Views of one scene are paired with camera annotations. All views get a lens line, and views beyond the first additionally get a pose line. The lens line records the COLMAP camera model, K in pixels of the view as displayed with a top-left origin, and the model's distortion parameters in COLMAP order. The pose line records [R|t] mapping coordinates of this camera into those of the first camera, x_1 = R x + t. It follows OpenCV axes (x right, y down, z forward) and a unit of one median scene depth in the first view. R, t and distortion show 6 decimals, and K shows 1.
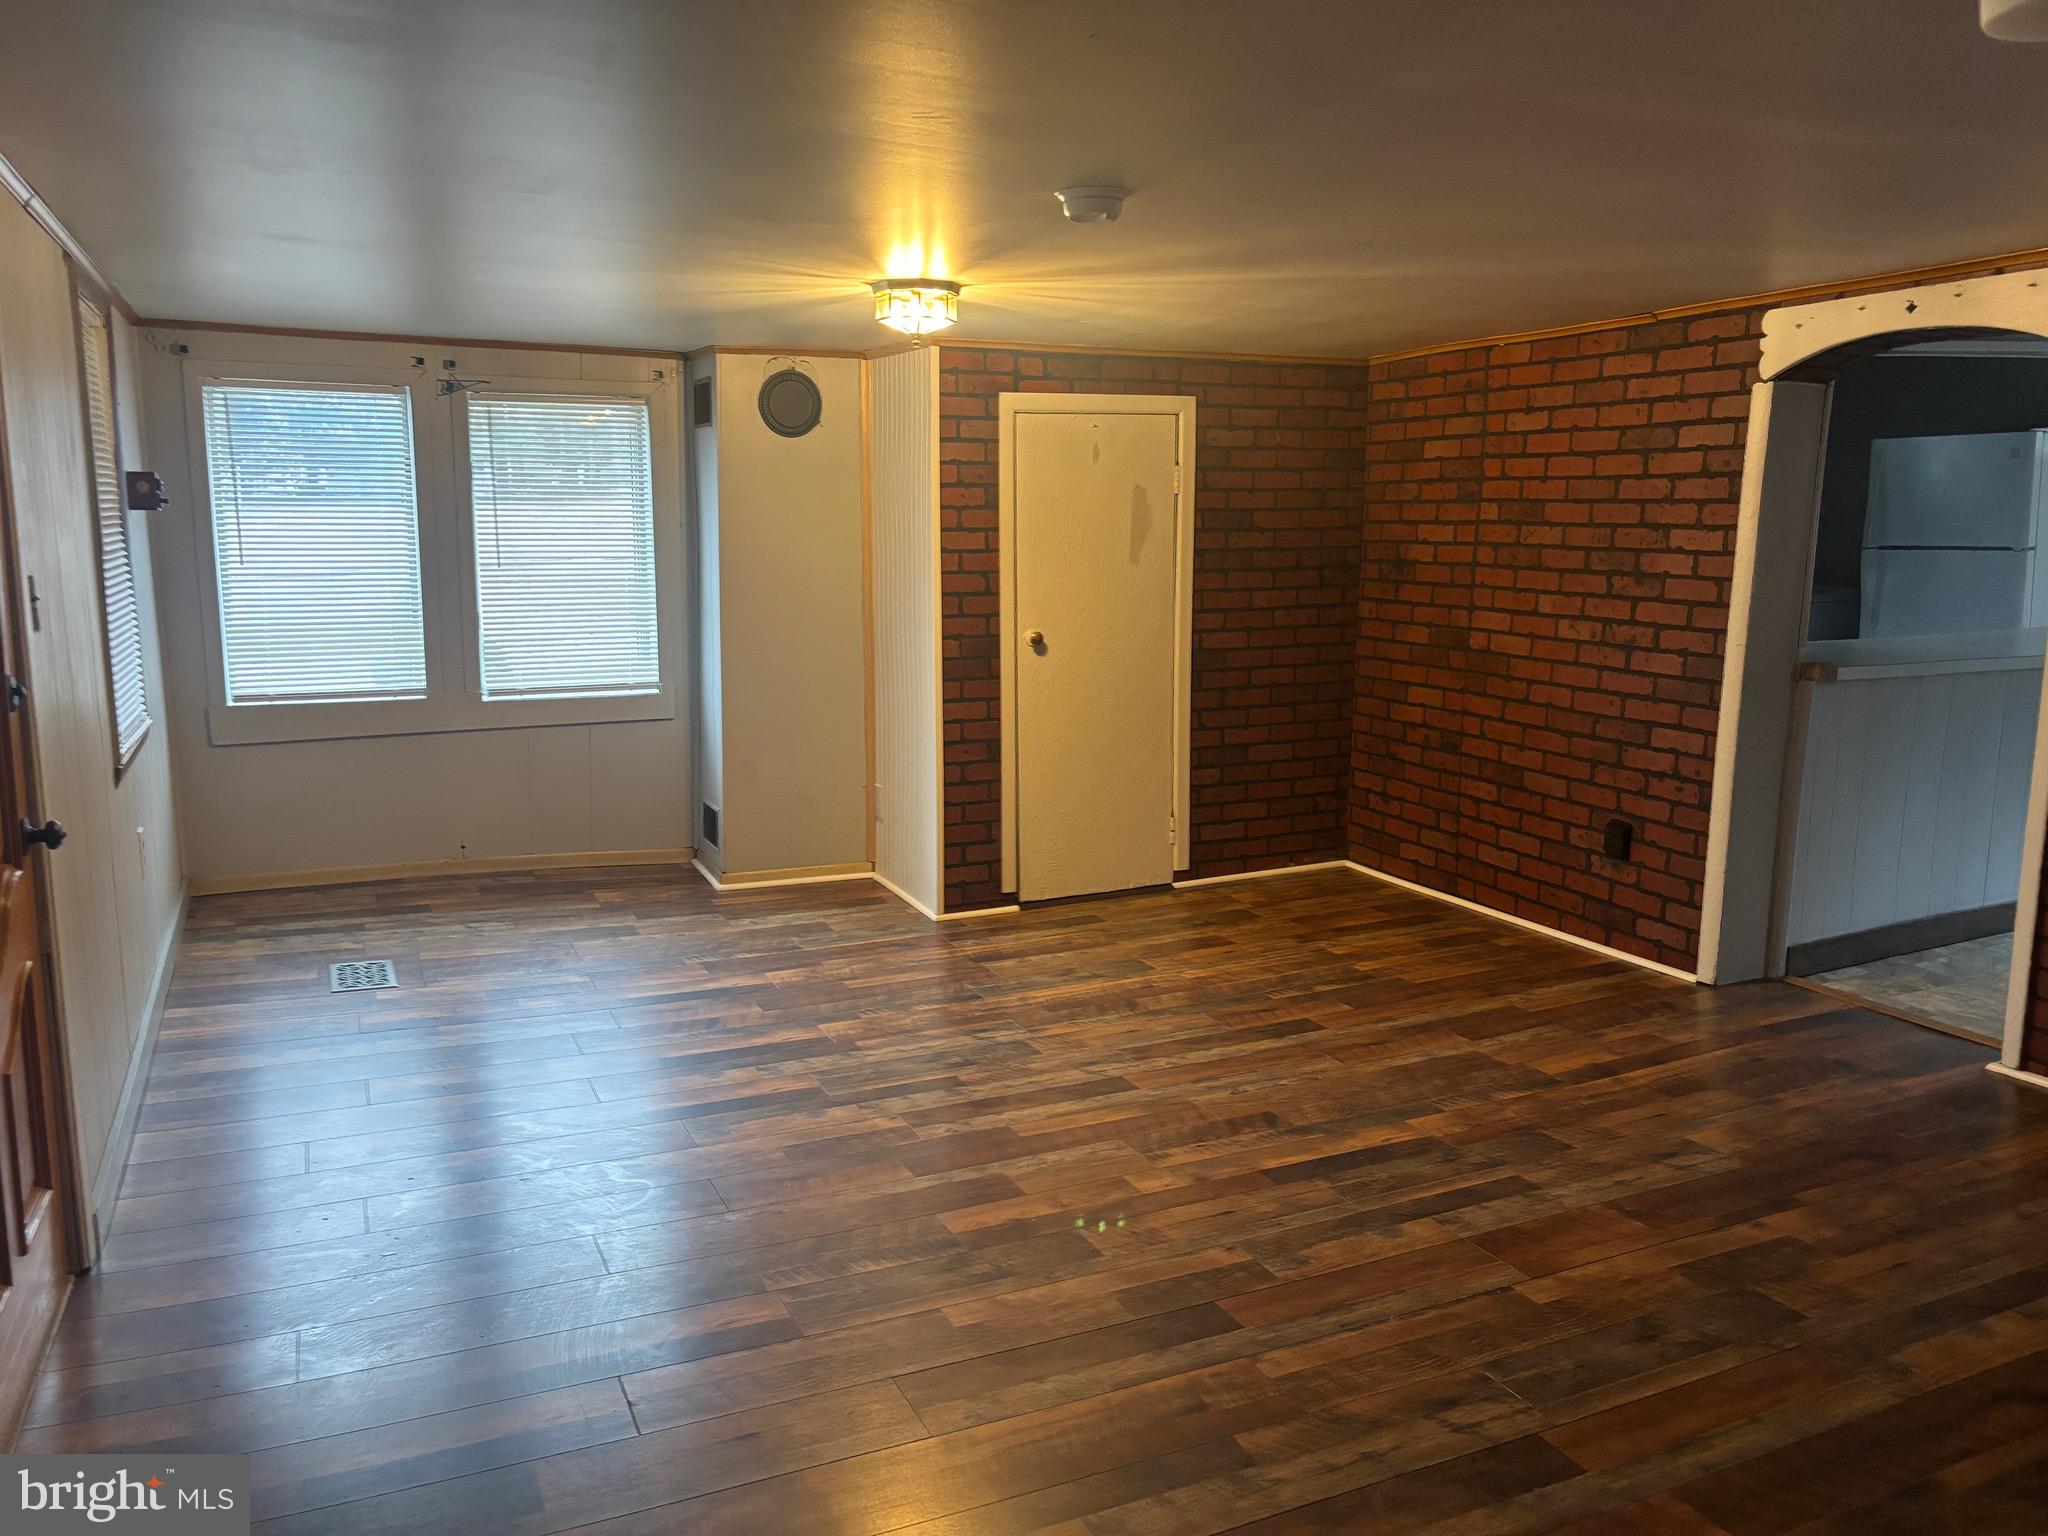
lens RADIAL K [[1515.2, 0, 1020.0], [0, 1515.2, 769.9], [0, 0, 1]] dist [0.006902, -0.002851]
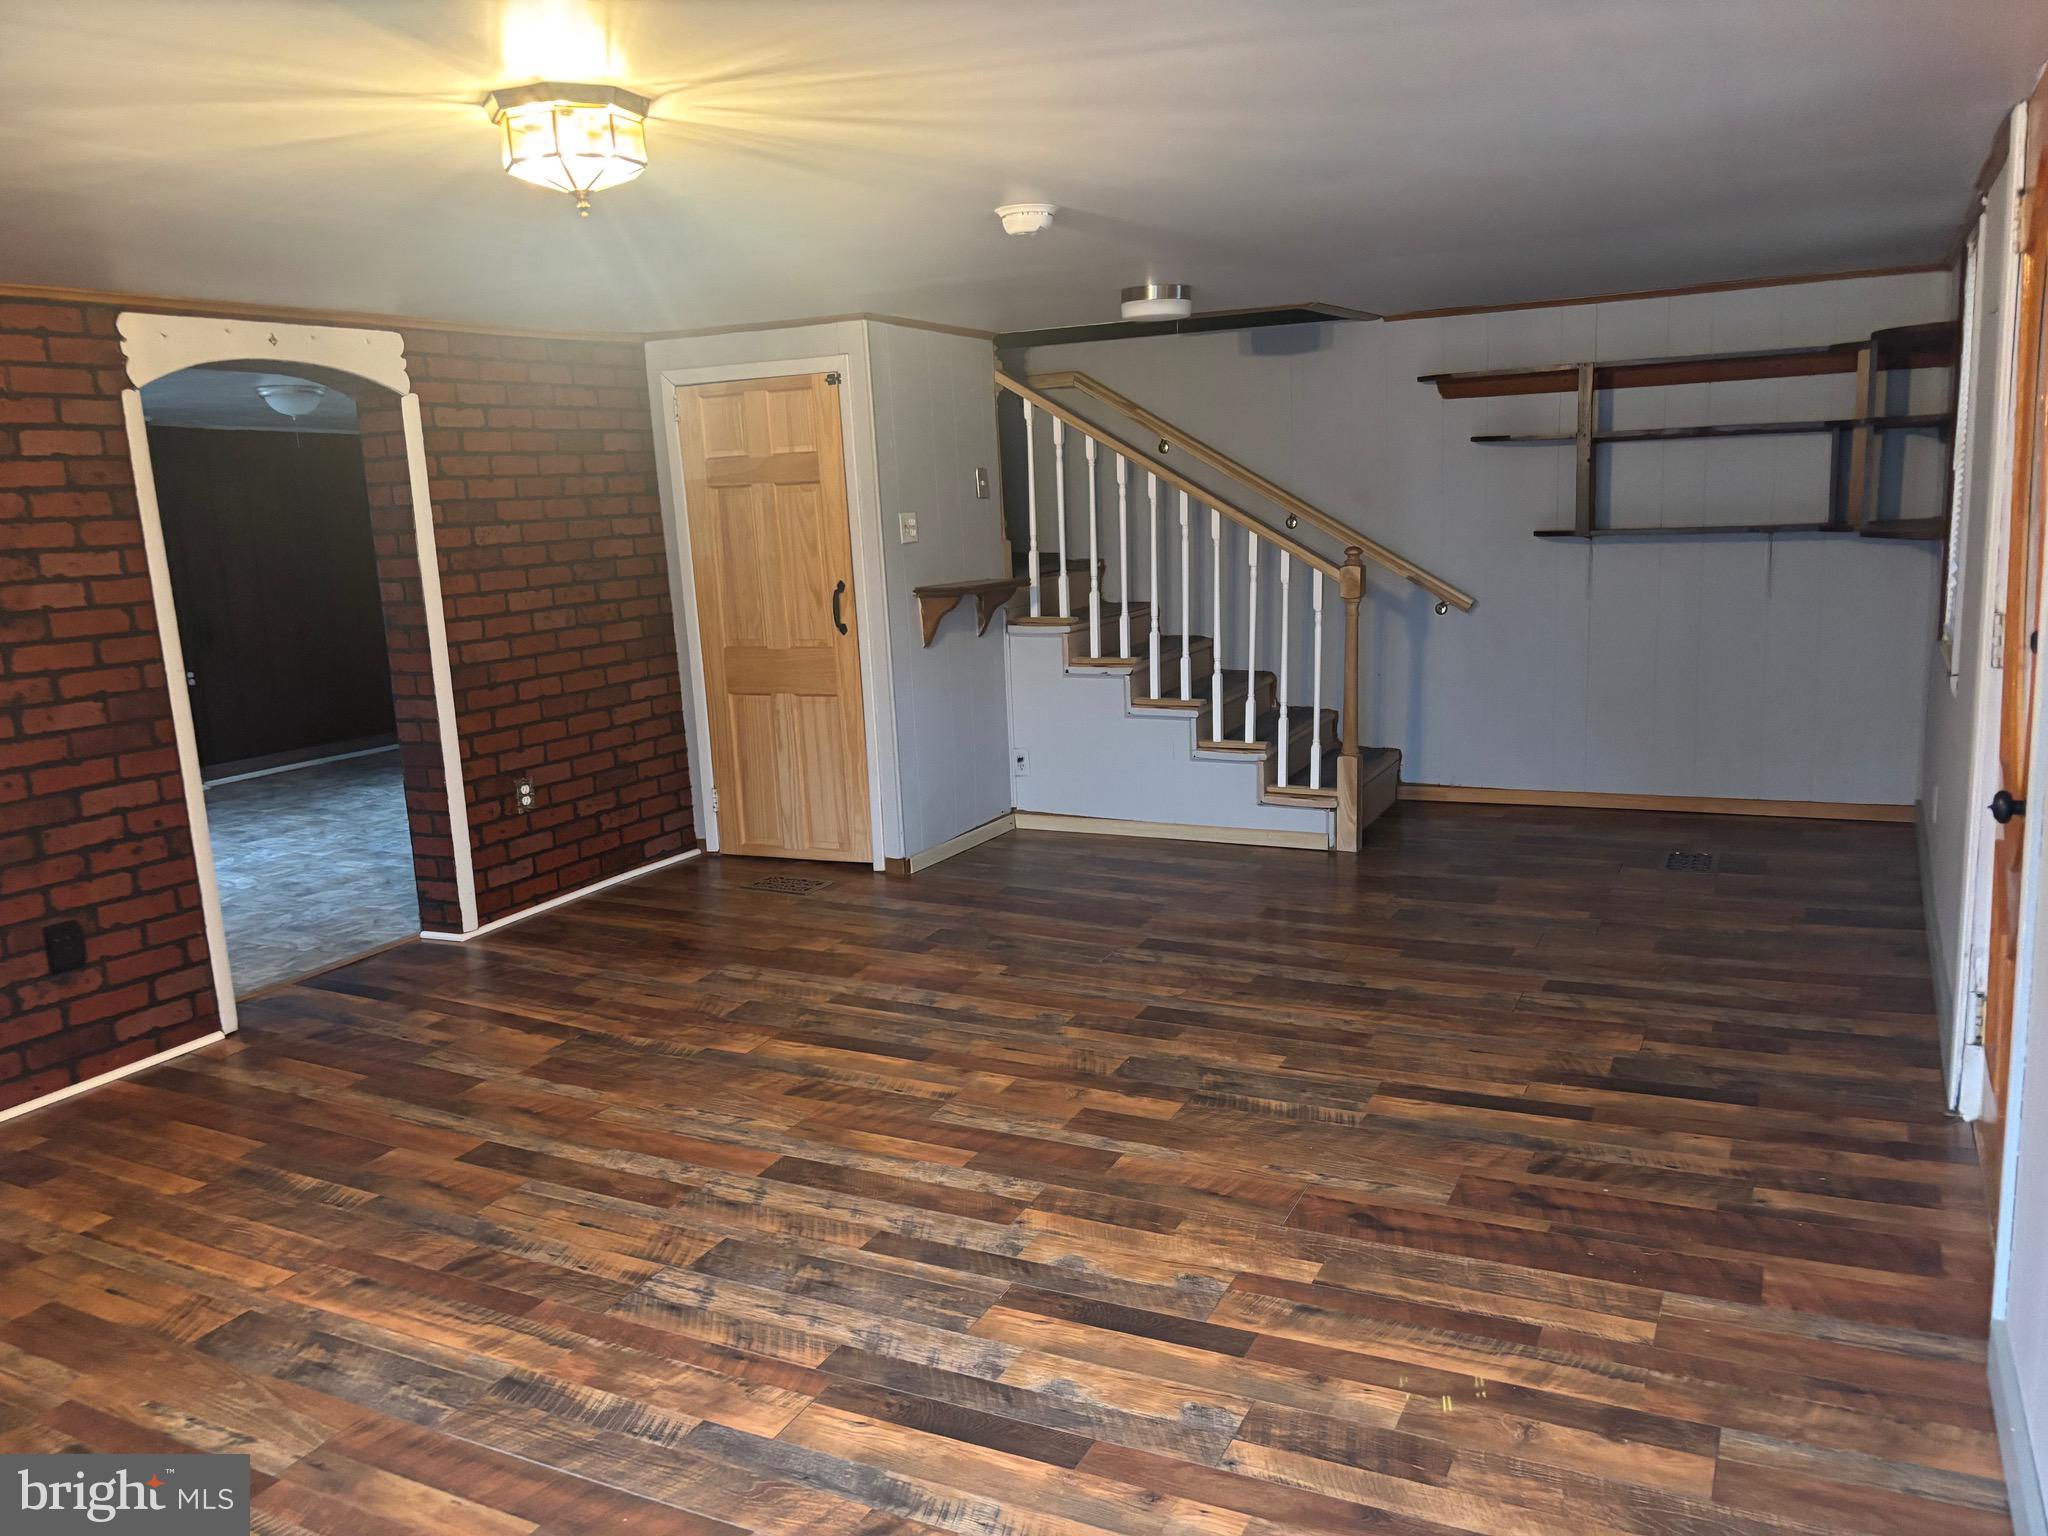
lens RADIAL K [[1515.2, 0, 1020.0], [0, 1515.2, 769.9], [0, 0, 1]] dist [0.006902, -0.002851]
pose [[-0.619774, -0.112286, 0.776706, -0.602549], [0.175358, 0.944872, 0.276525, -0.200553], [-0.764938, 0.307584, -0.565917, 1.201436]]
